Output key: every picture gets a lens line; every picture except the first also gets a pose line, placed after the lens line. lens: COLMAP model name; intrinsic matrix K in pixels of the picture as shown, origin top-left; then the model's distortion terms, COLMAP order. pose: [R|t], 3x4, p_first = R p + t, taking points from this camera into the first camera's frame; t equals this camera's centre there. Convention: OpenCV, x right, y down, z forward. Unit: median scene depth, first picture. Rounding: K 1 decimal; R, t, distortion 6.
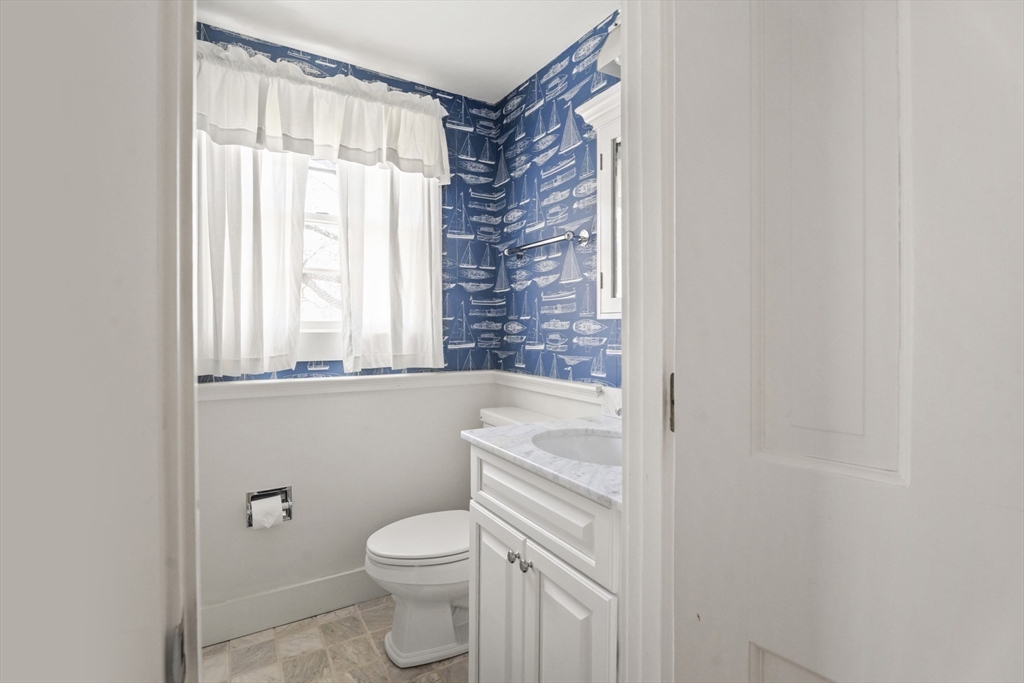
lens RADIAL K [[481.5, 0, 509.2], [0, 481.5, 332.7], [0, 0, 1]] dist [-0.006335, -0.000384]
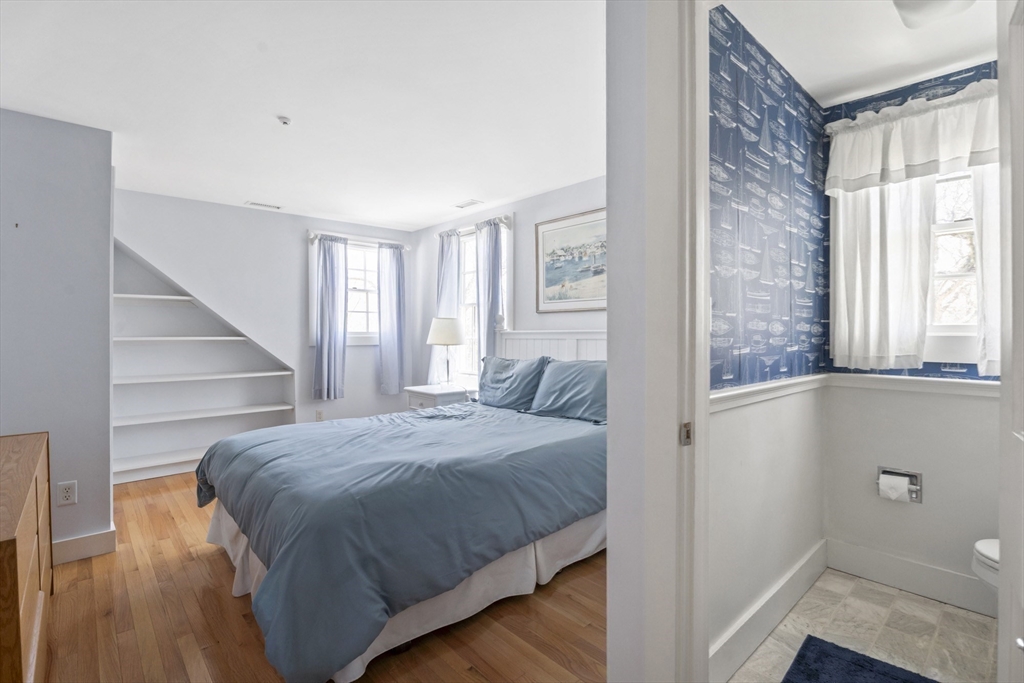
lens RADIAL K [[481.5, 0, 510.9], [0, 481.5, 337.4], [0, 0, 1]] dist [-0.006335, -0.000384]
pose [[0.199812, 0.010025, -0.979783, 0.464879], [-0.007335, 0.999935, 0.008735, 0.001040], [0.979807, 0.005441, 0.199872, -0.164437]]
